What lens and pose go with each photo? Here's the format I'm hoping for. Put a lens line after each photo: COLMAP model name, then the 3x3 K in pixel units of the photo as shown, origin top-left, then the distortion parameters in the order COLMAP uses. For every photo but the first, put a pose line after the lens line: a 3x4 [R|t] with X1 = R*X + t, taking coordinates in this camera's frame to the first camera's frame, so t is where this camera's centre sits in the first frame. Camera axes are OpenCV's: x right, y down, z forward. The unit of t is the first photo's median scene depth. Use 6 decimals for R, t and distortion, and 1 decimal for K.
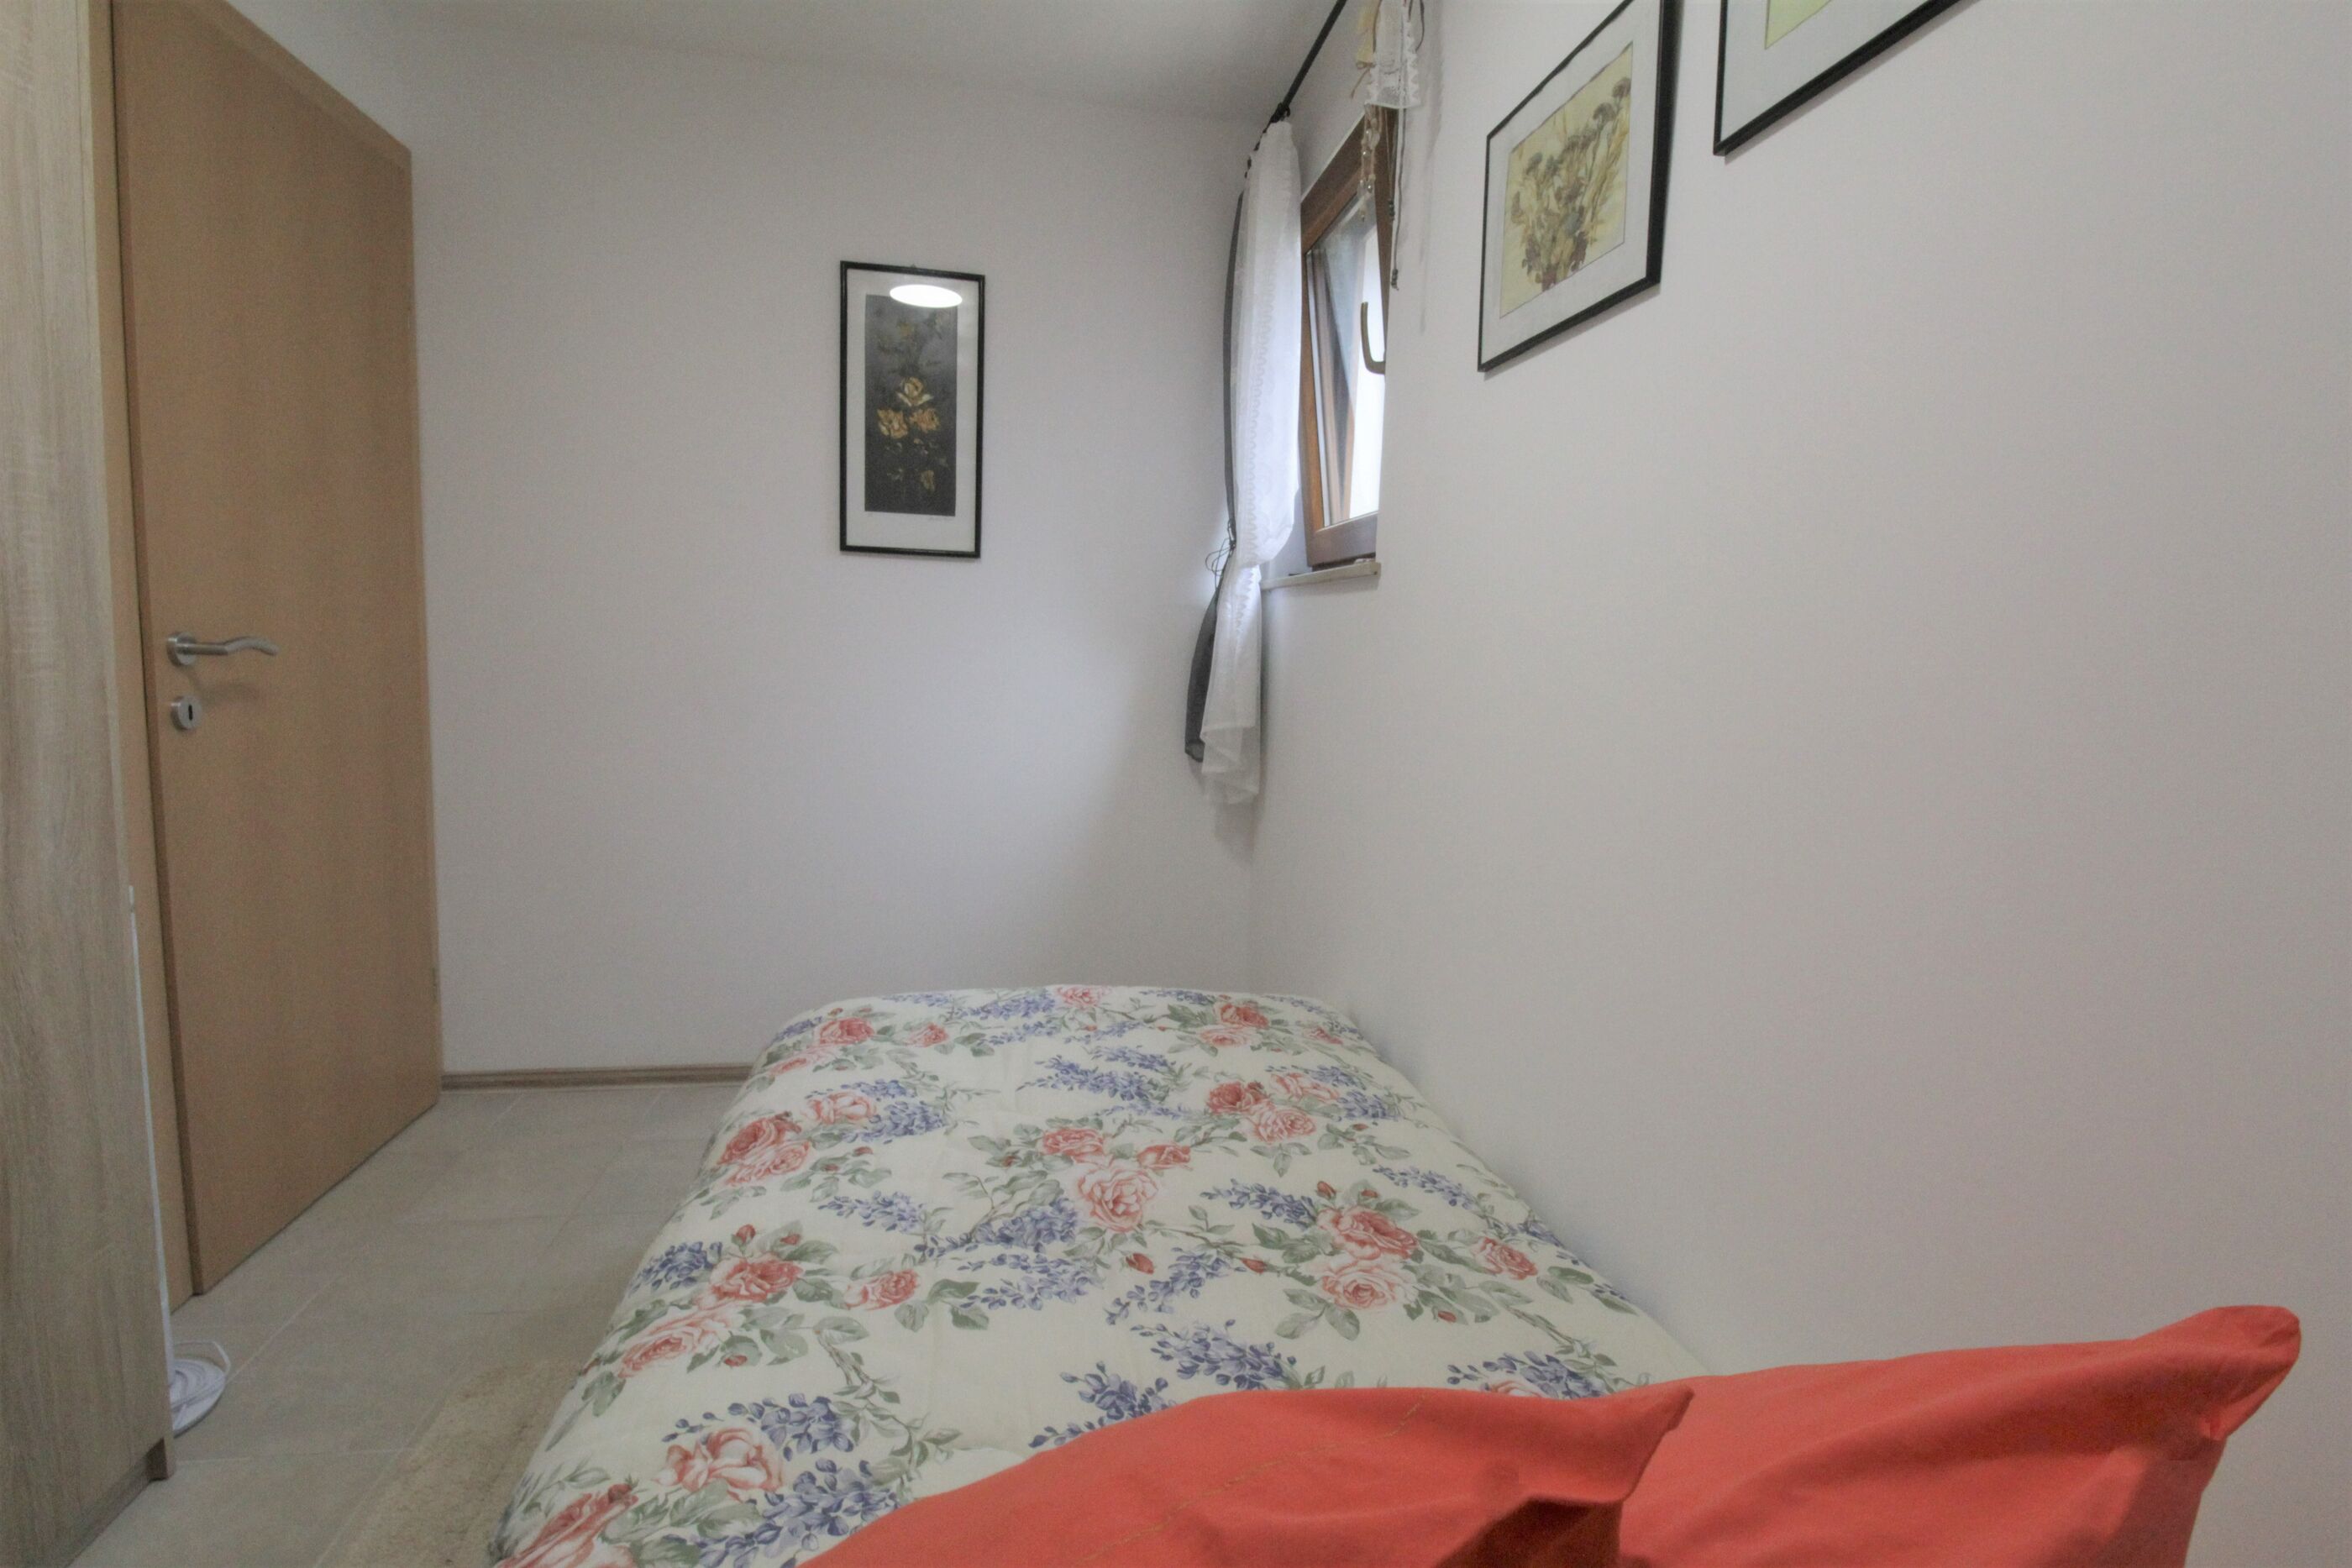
lens RADIAL K [[1083.7, 0, 1214.8], [0, 1083.7, 785.8], [0, 0, 1]] dist [-0.000962, -0.018035]
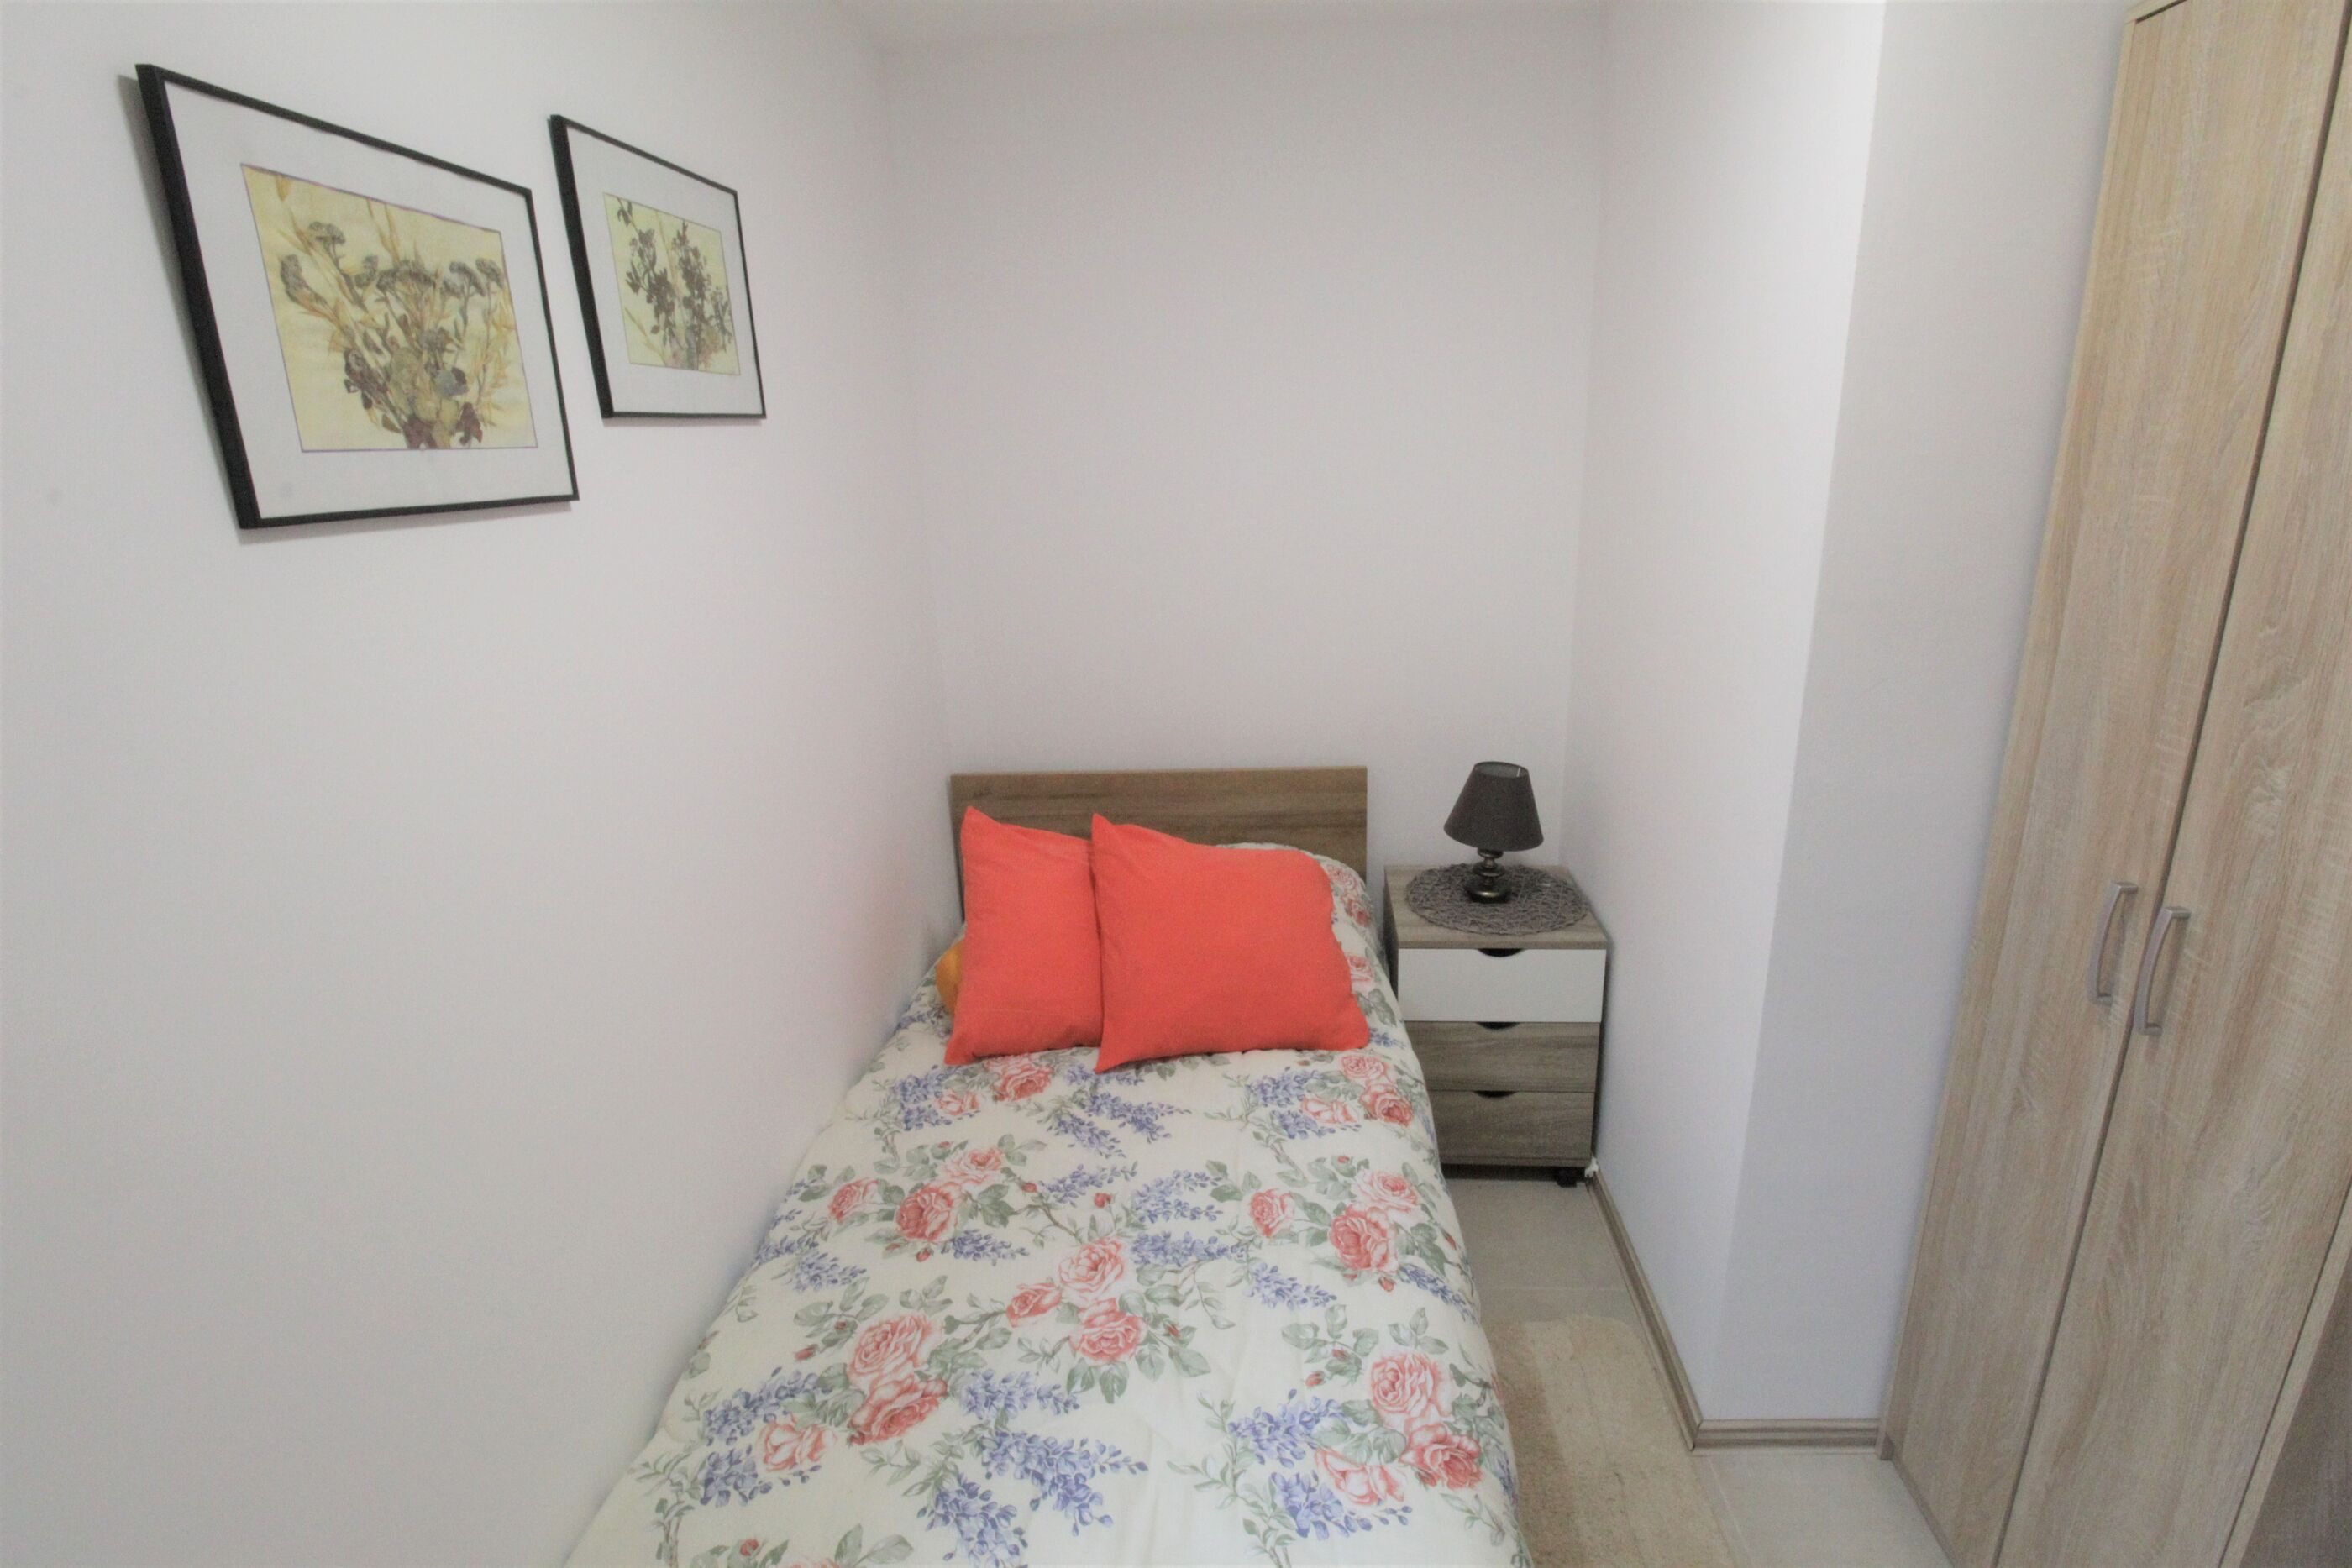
lens RADIAL K [[1098.1, 0, 1199.1], [0, 1098.1, 781.9], [0, 0, 1]] dist [0.000883, -0.013439]
pose [[-0.965953, -0.085692, 0.244114, -0.459247], [0.027788, 0.903732, 0.427196, -0.631819], [-0.257221, 0.419434, -0.870581, 1.821486]]
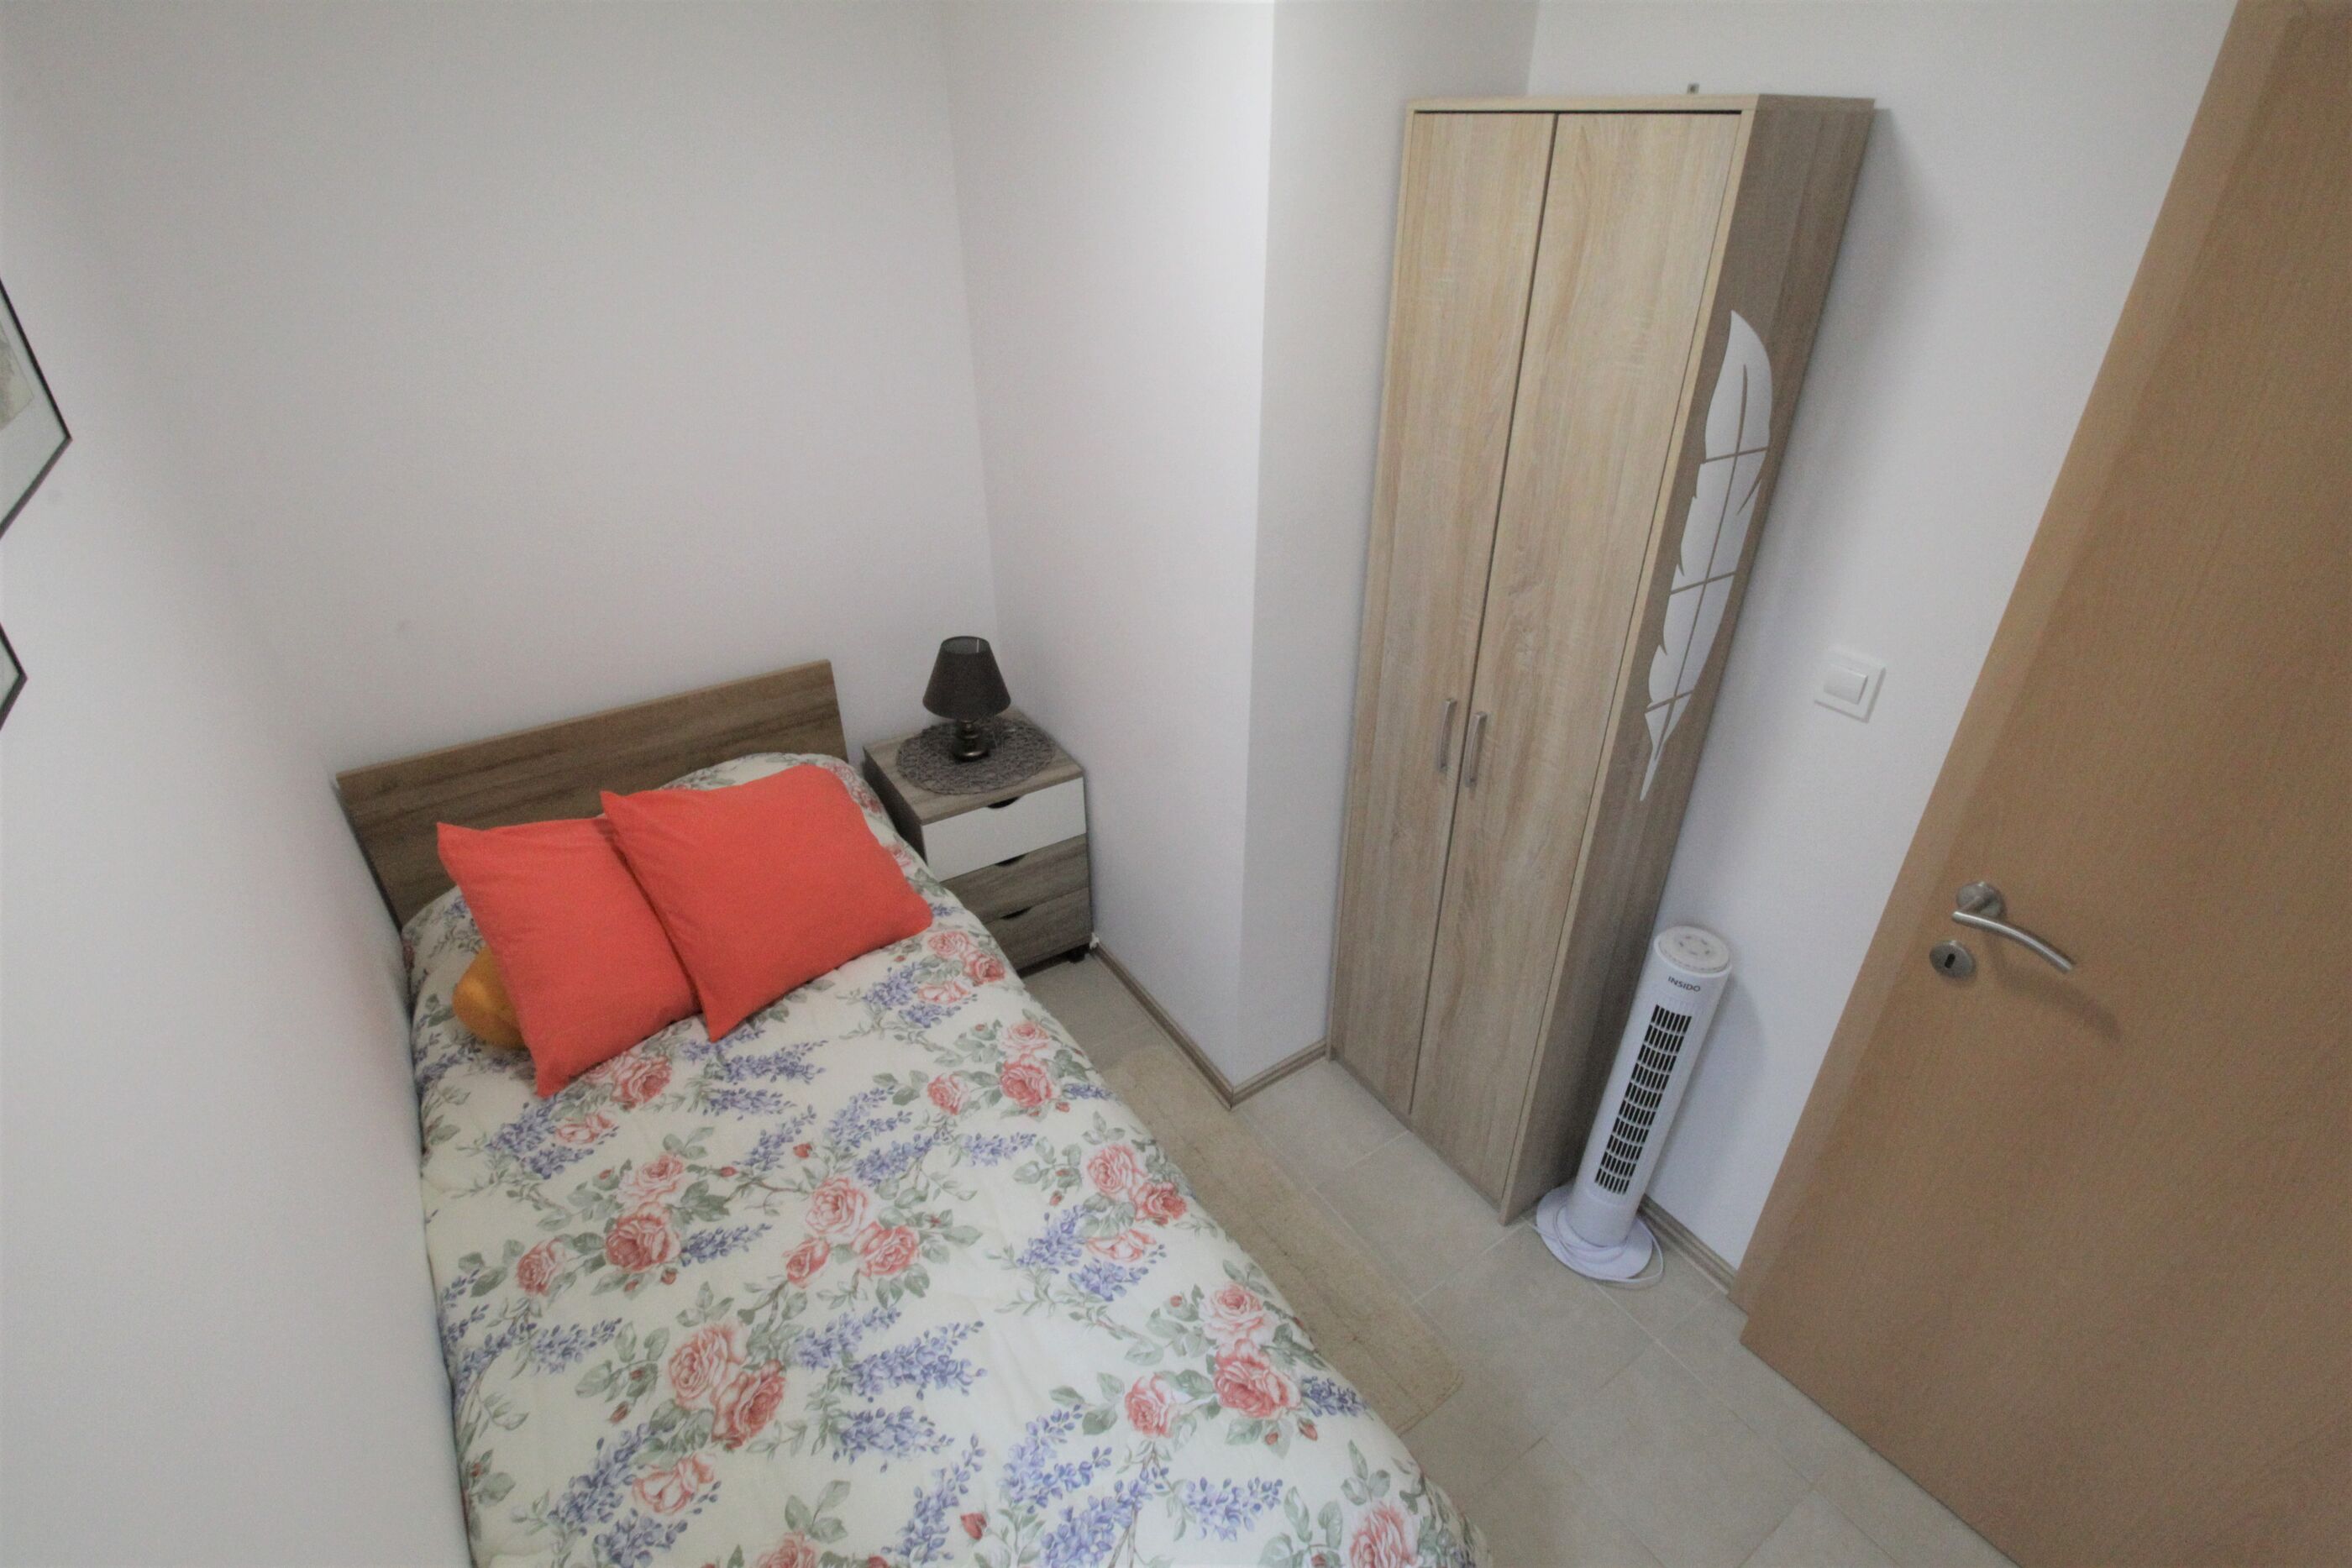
lens RADIAL K [[1098.1, 0, 1199.1], [0, 1098.1, 781.9], [0, 0, 1]] dist [0.000883, -0.013439]
pose [[-0.918340, 0.155645, -0.363905, -0.091560], [-0.101002, 0.796833, 0.595698, -0.930140], [0.382689, 0.583808, -0.716043, 1.871073]]
